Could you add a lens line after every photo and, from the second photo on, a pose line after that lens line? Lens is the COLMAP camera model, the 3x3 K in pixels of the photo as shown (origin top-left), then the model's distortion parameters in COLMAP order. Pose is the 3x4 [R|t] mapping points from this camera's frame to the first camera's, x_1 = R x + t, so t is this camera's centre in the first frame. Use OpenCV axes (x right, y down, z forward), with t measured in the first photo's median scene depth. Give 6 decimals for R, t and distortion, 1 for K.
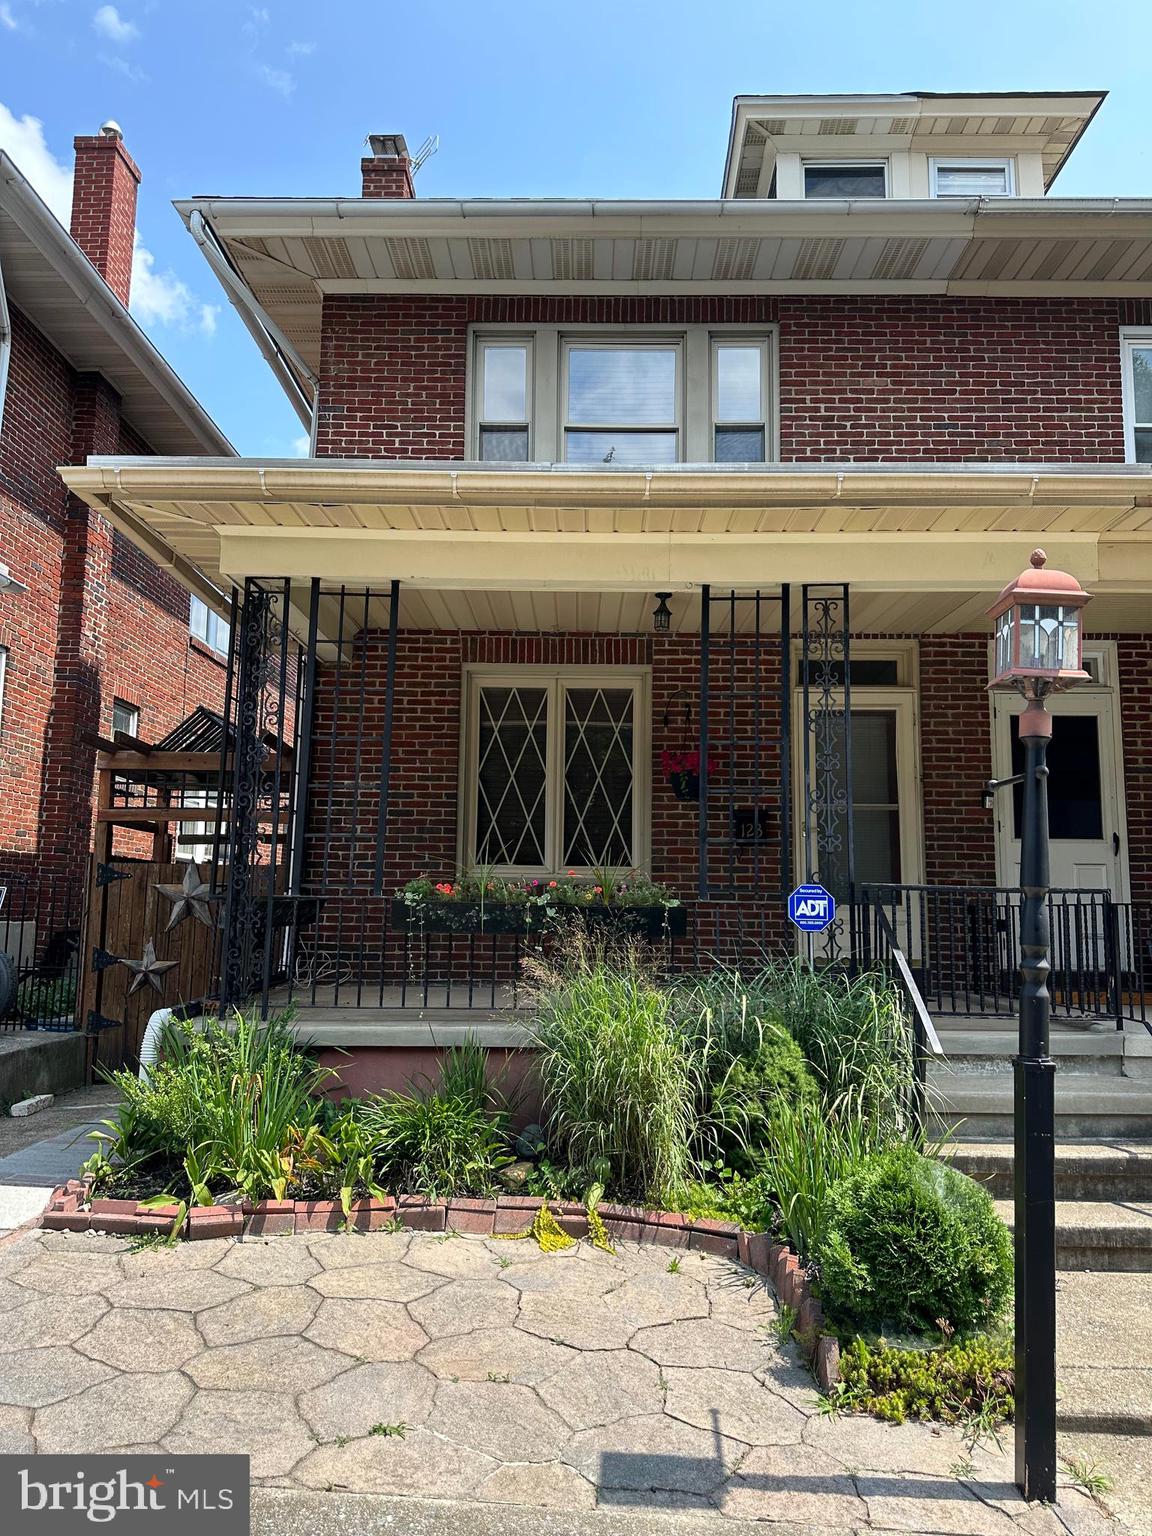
lens RADIAL K [[1076.6, 0, 575.8], [0, 1076.6, 776.9], [0, 0, 1]] dist [0.037187, -0.043016]
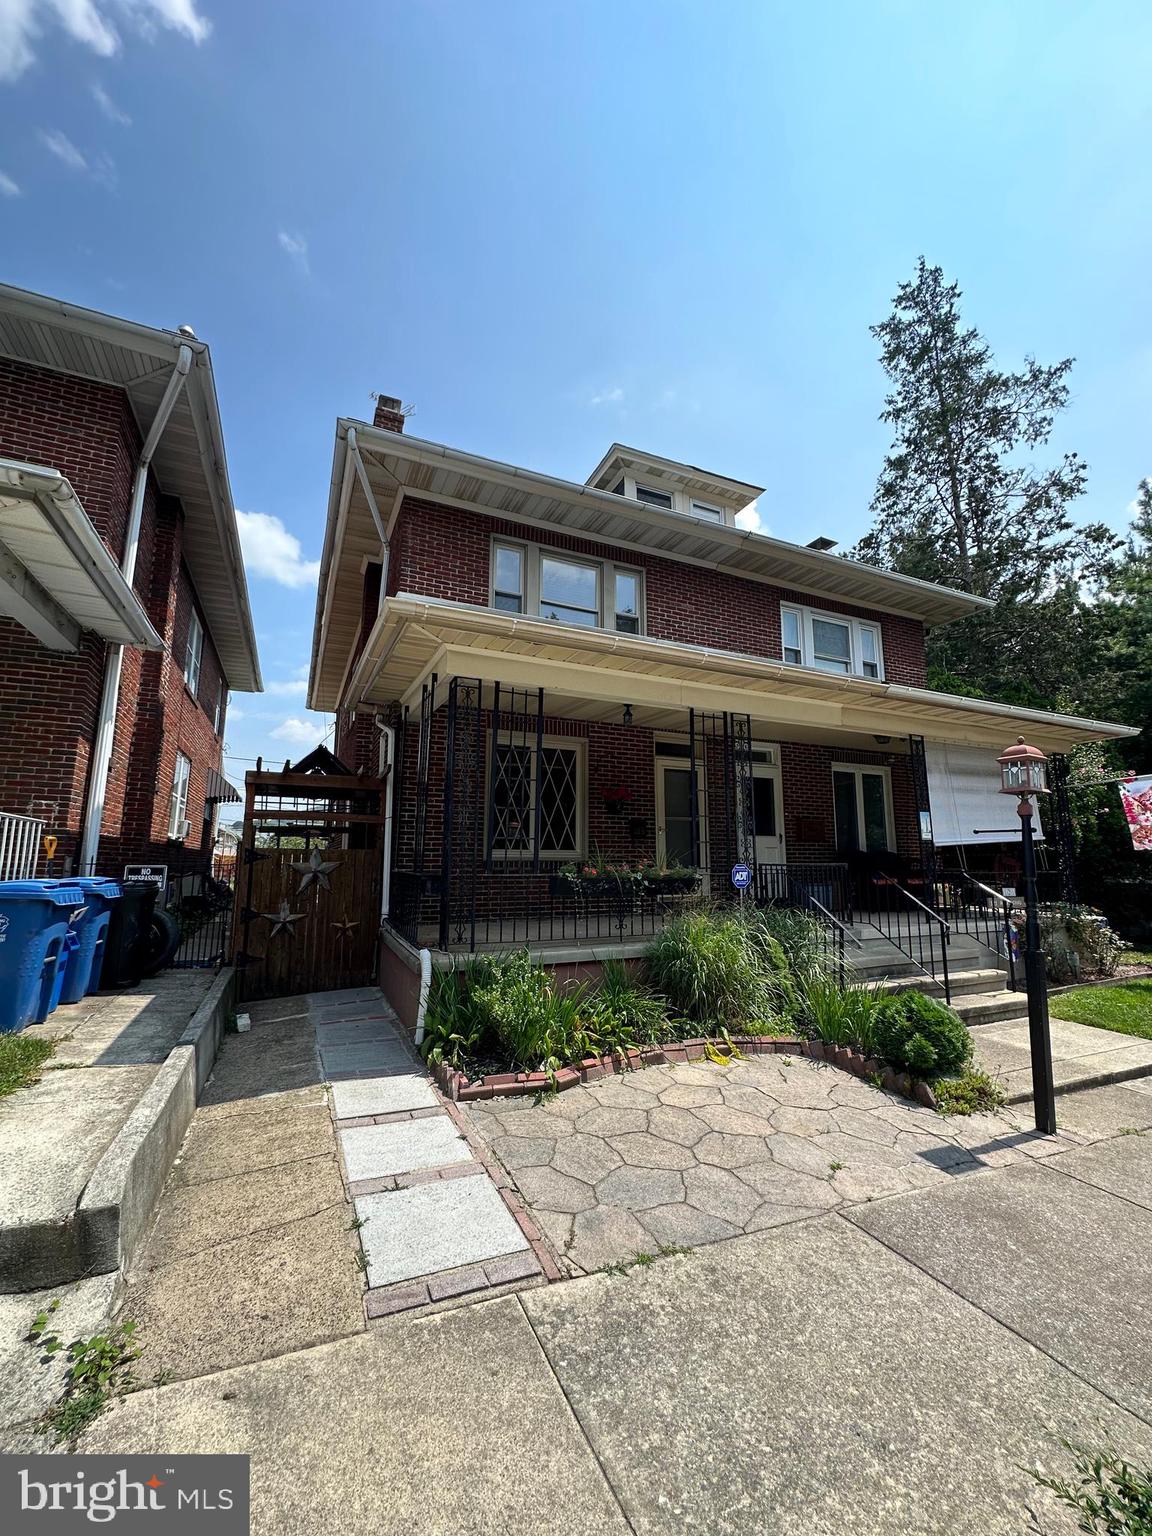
lens RADIAL K [[608.9, 0, 576.0], [0, 608.9, 768.0], [0, 0, 1]] dist [-0.000172, -0.000102]
pose [[0.901918, 0.052699, 0.428680, -0.530924], [-0.042747, 0.998547, -0.032817, -0.025609], [-0.429787, 0.011273, 0.902860, 0.102349]]
